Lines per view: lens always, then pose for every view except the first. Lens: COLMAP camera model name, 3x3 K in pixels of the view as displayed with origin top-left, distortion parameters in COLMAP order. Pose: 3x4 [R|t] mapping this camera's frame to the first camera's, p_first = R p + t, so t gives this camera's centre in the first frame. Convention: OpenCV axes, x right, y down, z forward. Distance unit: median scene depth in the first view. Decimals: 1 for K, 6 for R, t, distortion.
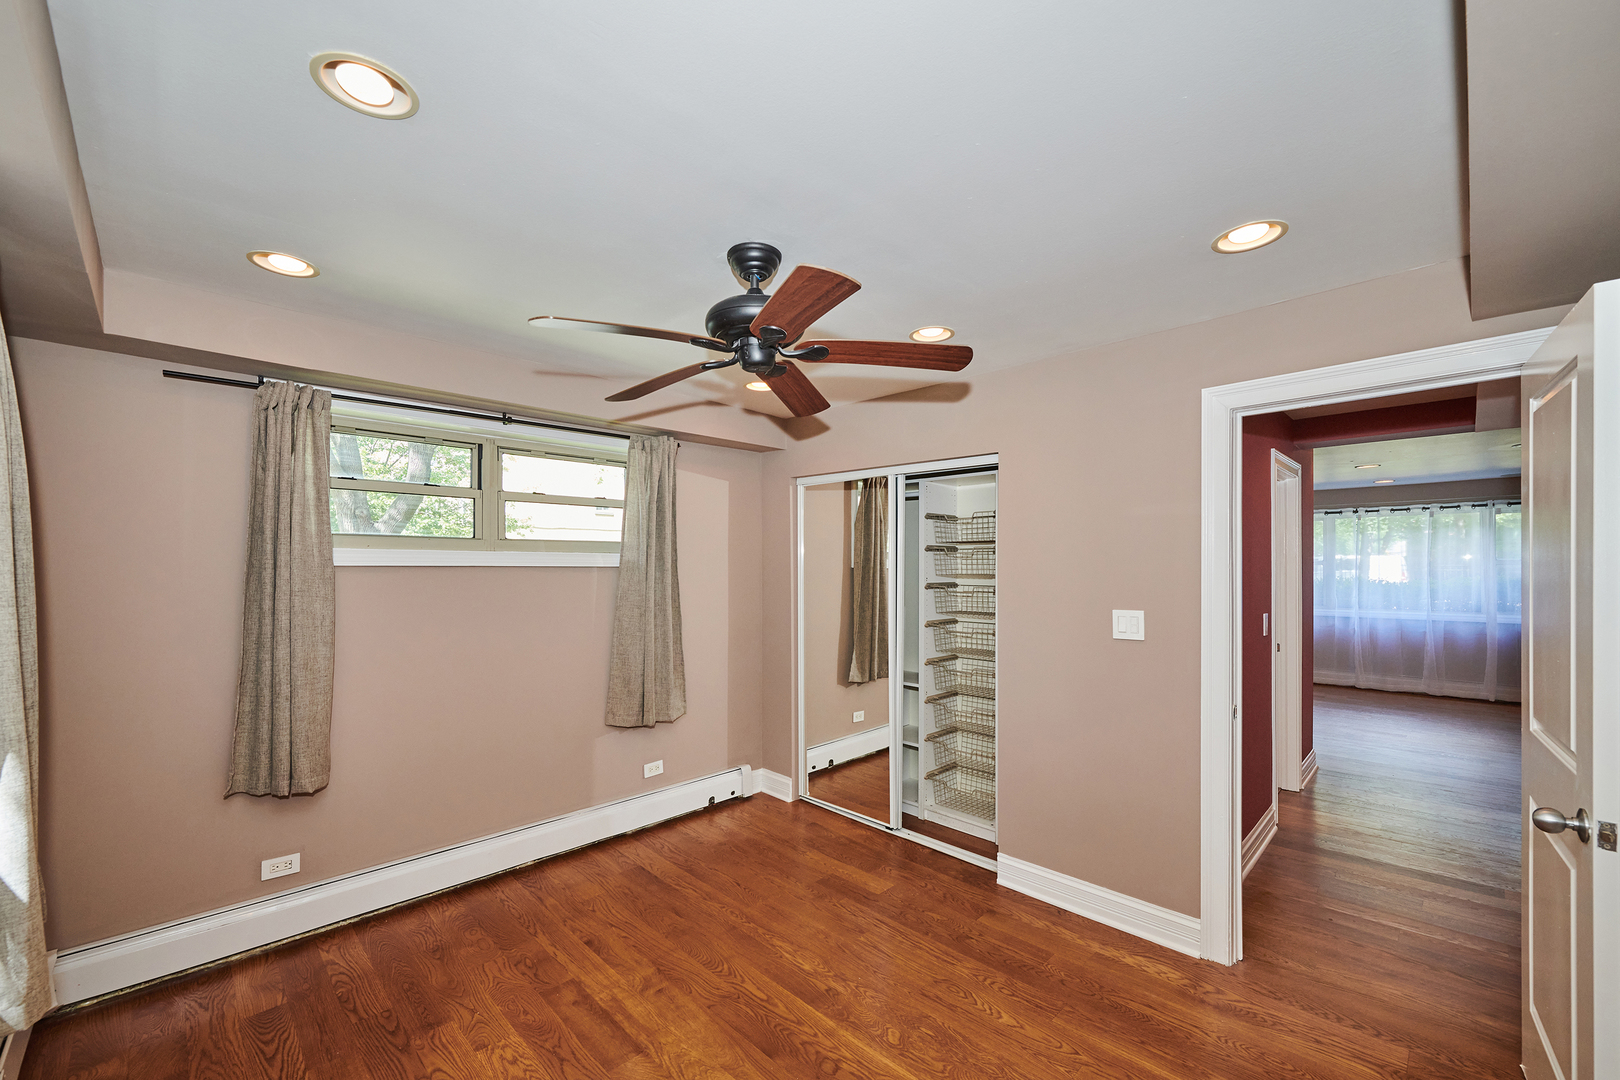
lens RADIAL K [[660.1, 0, 797.8], [0, 660.1, 551.9], [0, 0, 1]] dist [-0.001337, -0.000237]
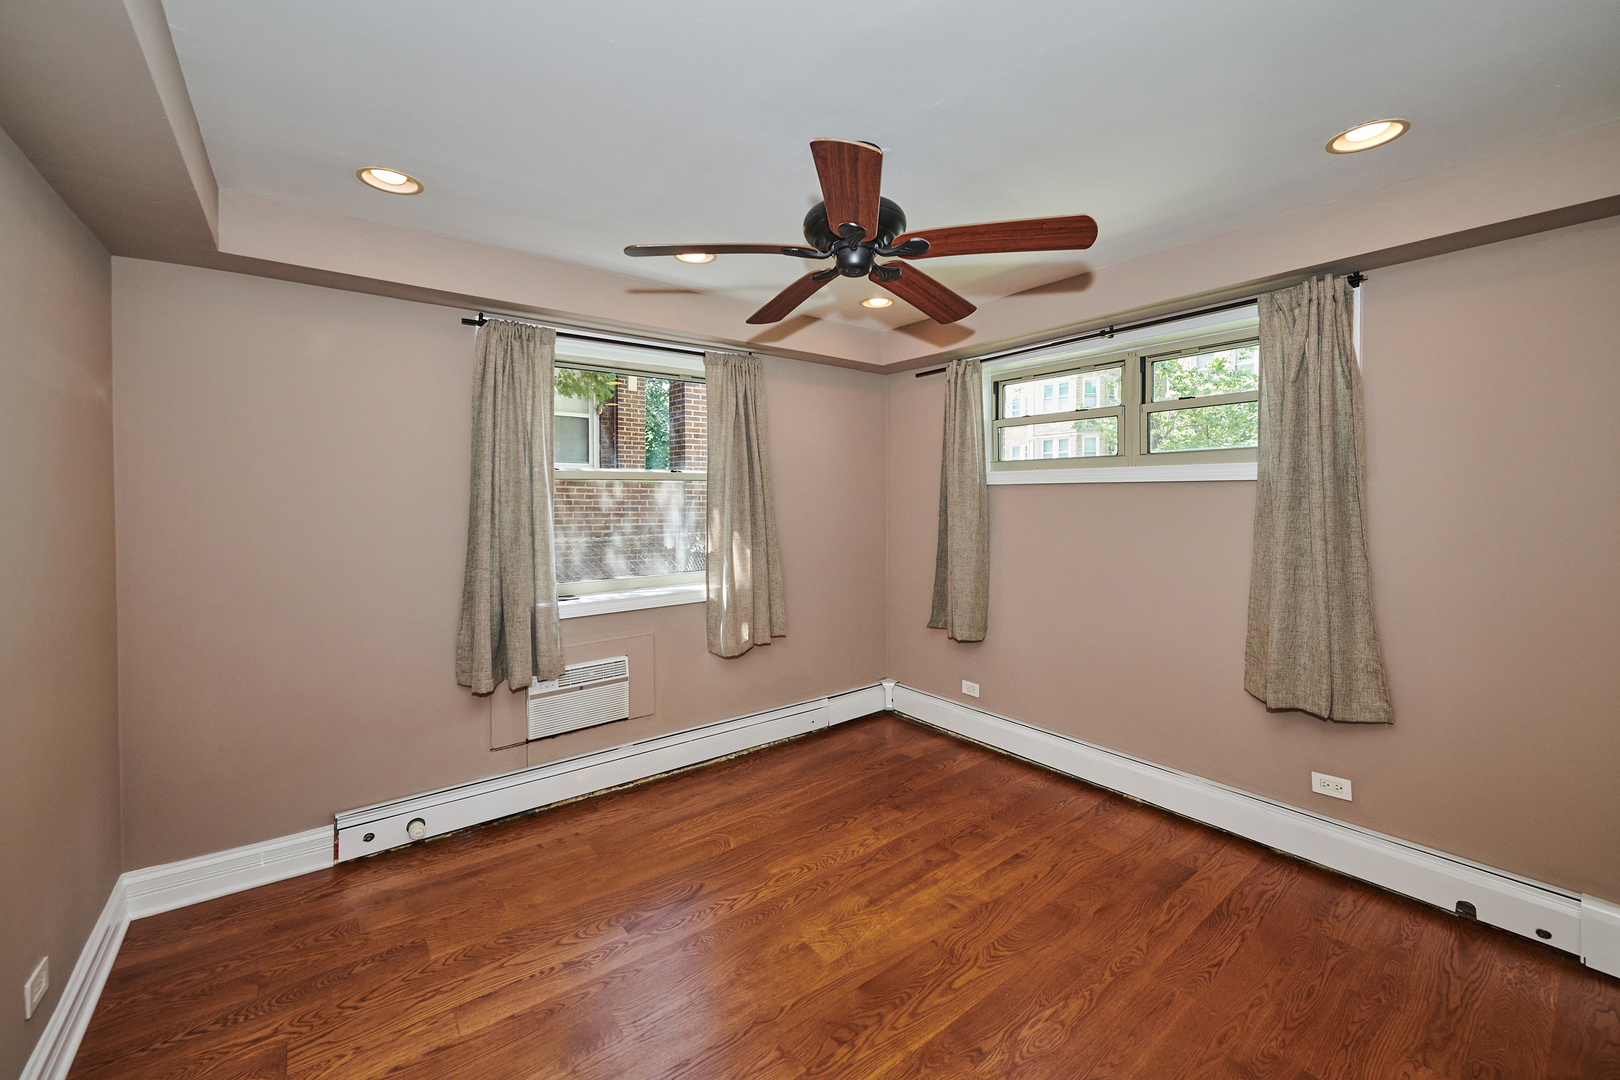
lens RADIAL K [[660.1, 0, 812.1], [0, 660.1, 495.2], [0, 0, 1]] dist [-0.001337, -0.000237]
pose [[-0.110017, 0.003863, -0.993922, 0.713126], [0.020439, 0.999790, 0.001623, 0.038145], [0.993720, -0.020137, -0.110073, 0.817460]]
